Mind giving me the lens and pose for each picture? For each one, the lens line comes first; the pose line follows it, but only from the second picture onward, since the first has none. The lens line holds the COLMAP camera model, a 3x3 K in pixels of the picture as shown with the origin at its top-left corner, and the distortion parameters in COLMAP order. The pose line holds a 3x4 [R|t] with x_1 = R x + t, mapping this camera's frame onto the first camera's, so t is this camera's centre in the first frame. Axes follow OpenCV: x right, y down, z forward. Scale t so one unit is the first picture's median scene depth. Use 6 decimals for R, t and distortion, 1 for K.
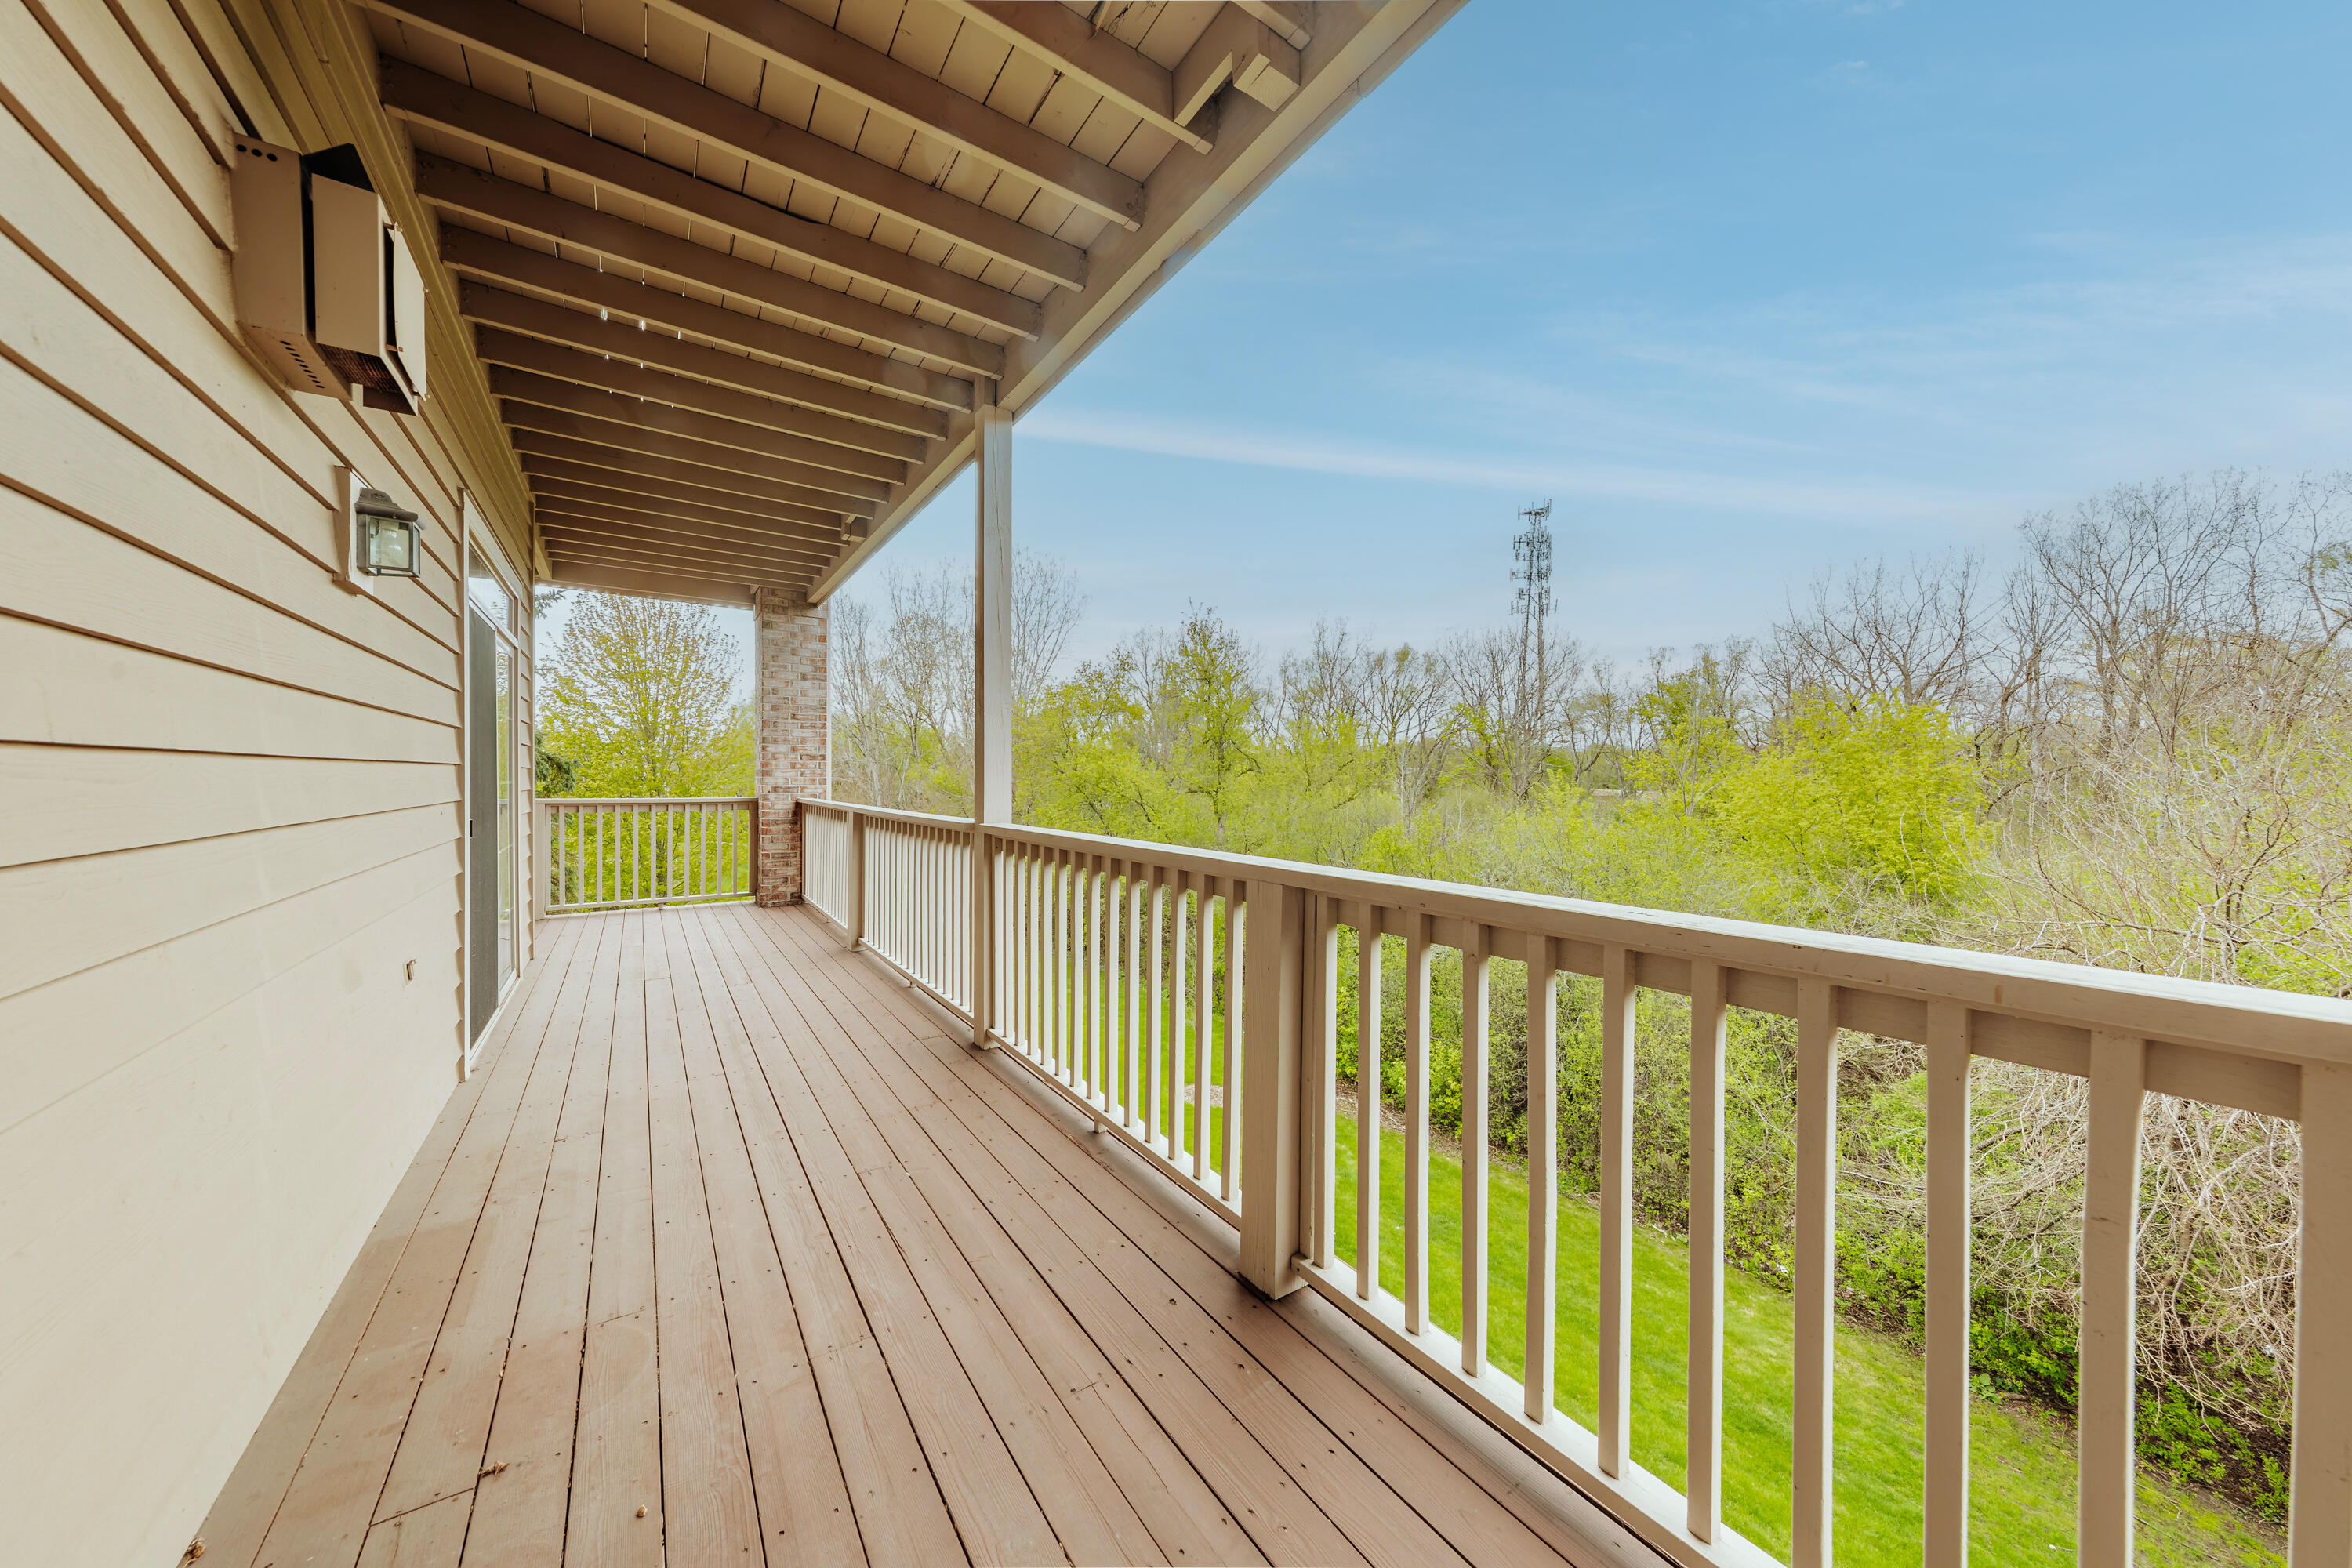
lens RADIAL K [[783.5, 0, 1146.6], [0, 783.5, 778.8], [0, 0, 1]] dist [0.008394, -0.001411]
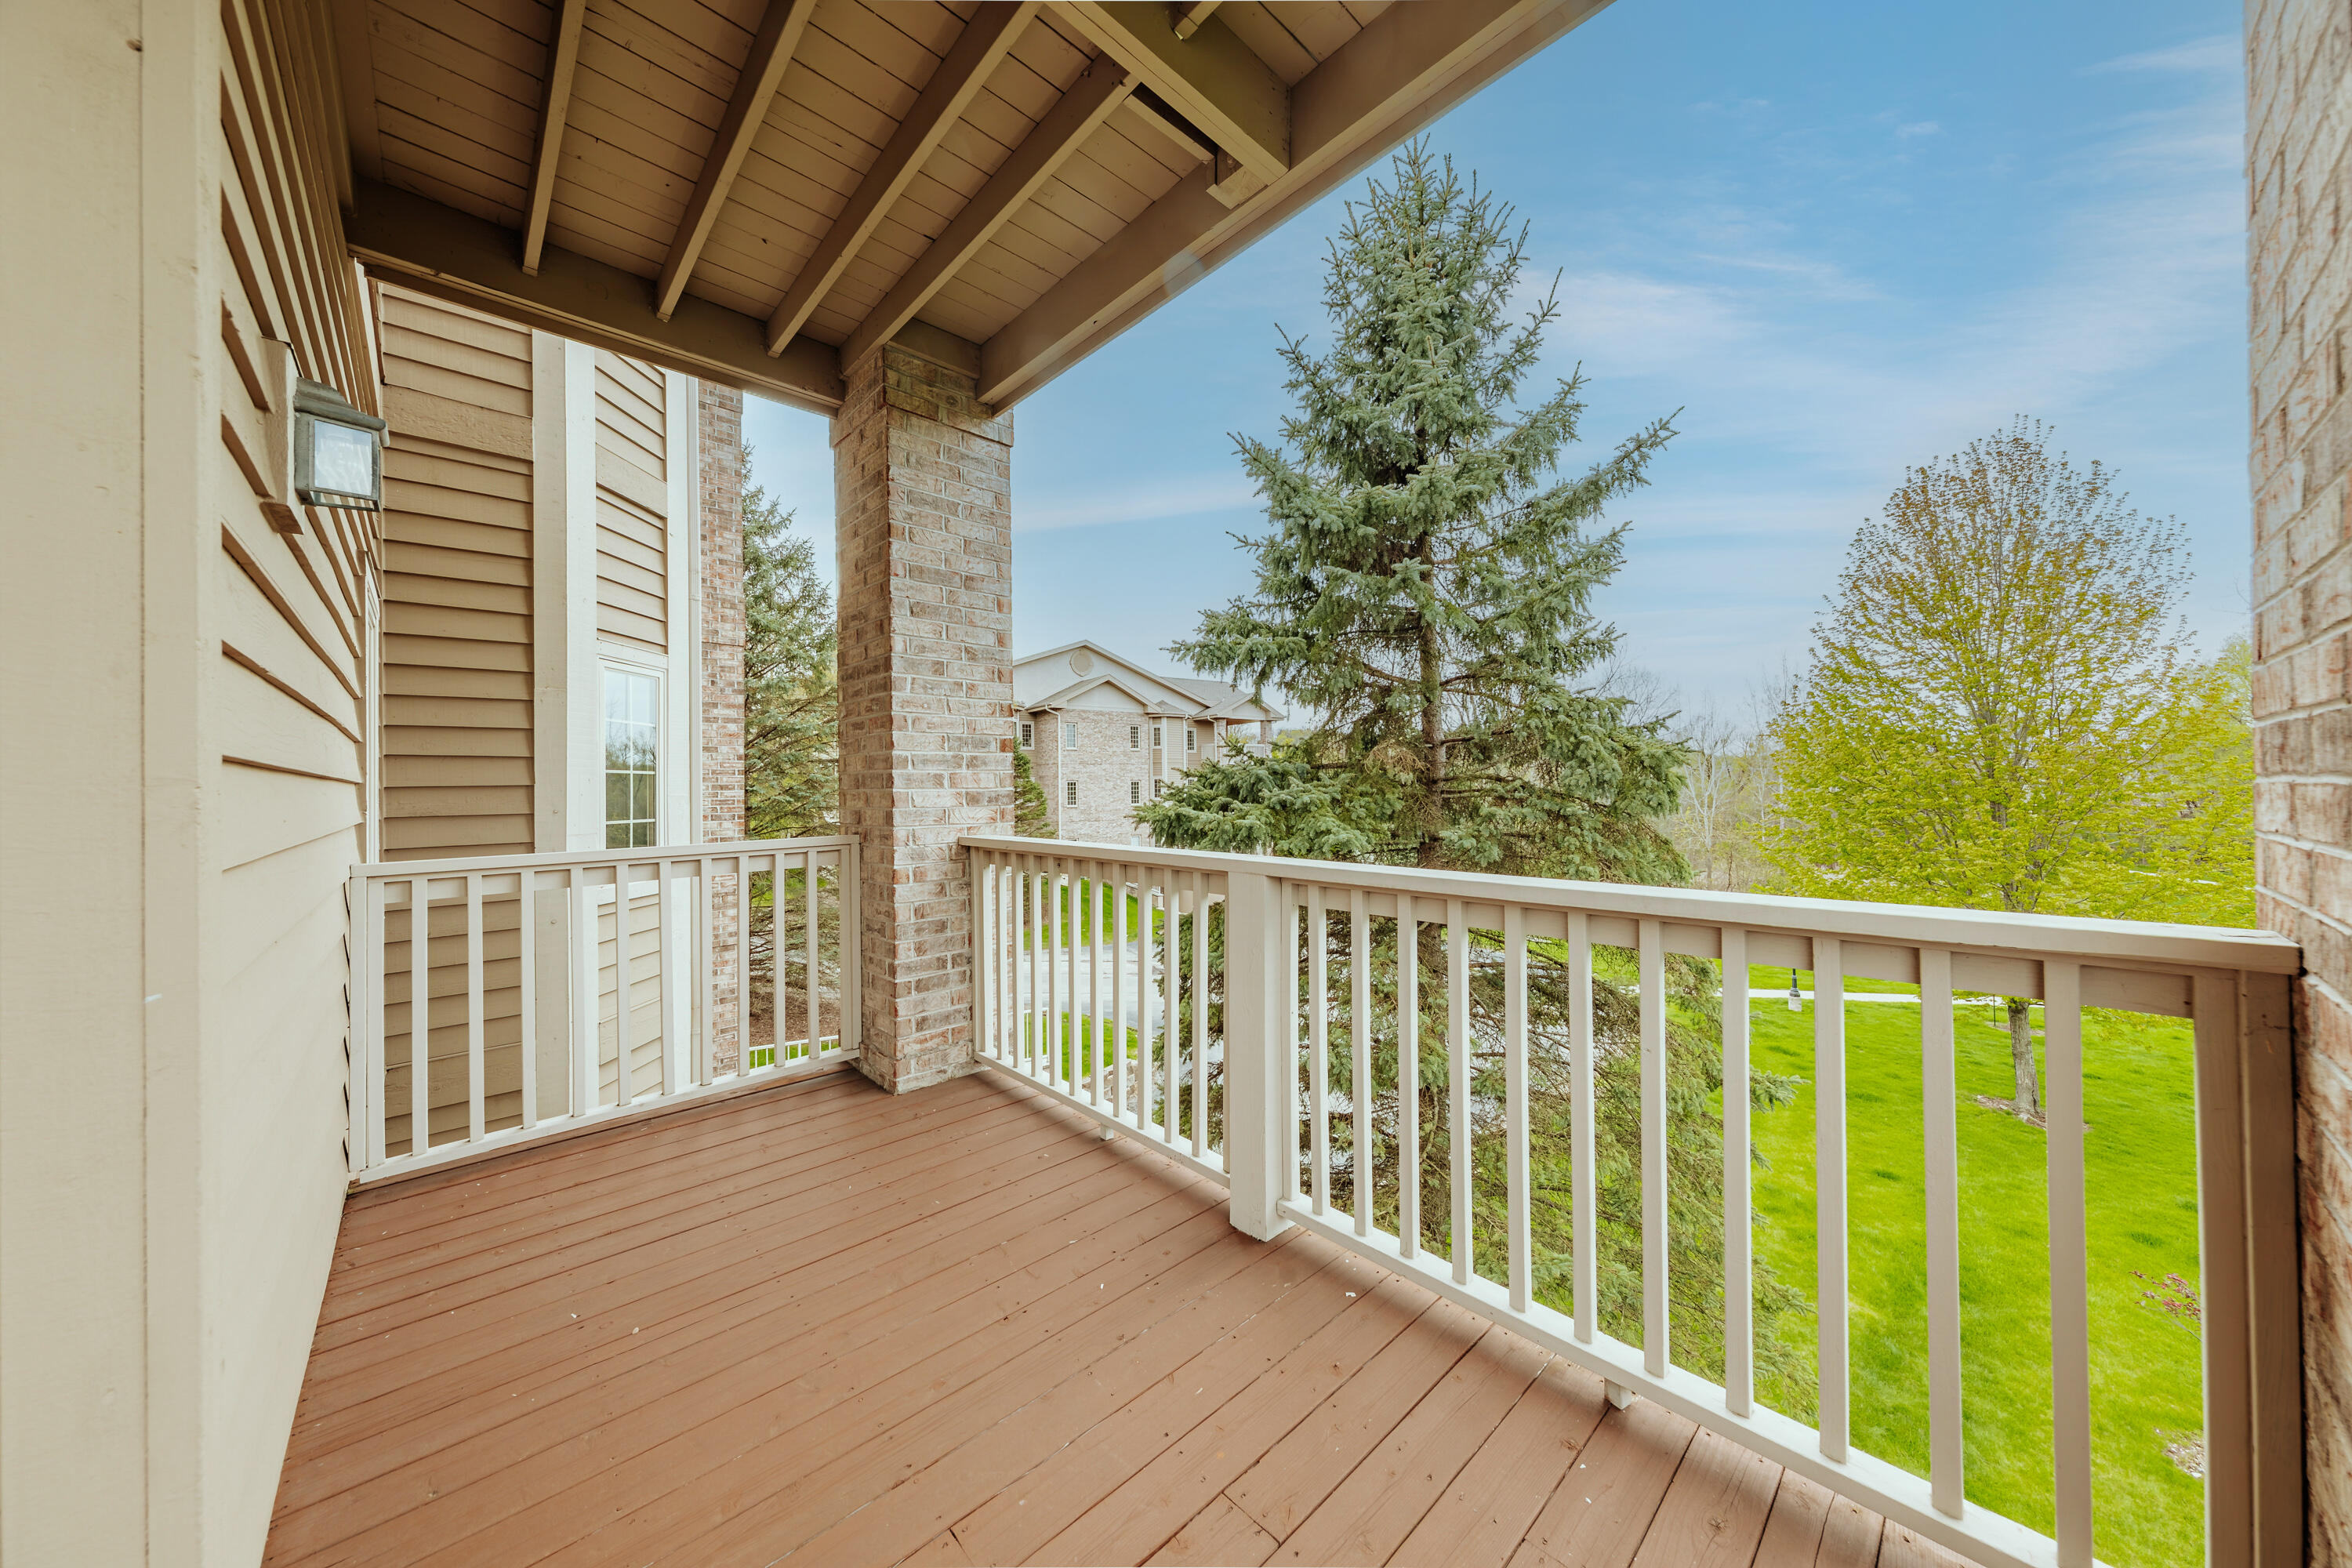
lens RADIAL K [[783.5, 0, 1146.6], [0, 783.5, 778.8], [0, 0, 1]] dist [0.008394, -0.001411]
pose [[0.171004, -0.013934, -0.985172, -0.595767], [0.011987, 0.999855, -0.012061, -0.008980], [0.985197, -0.009747, 0.171147, 1.131453]]
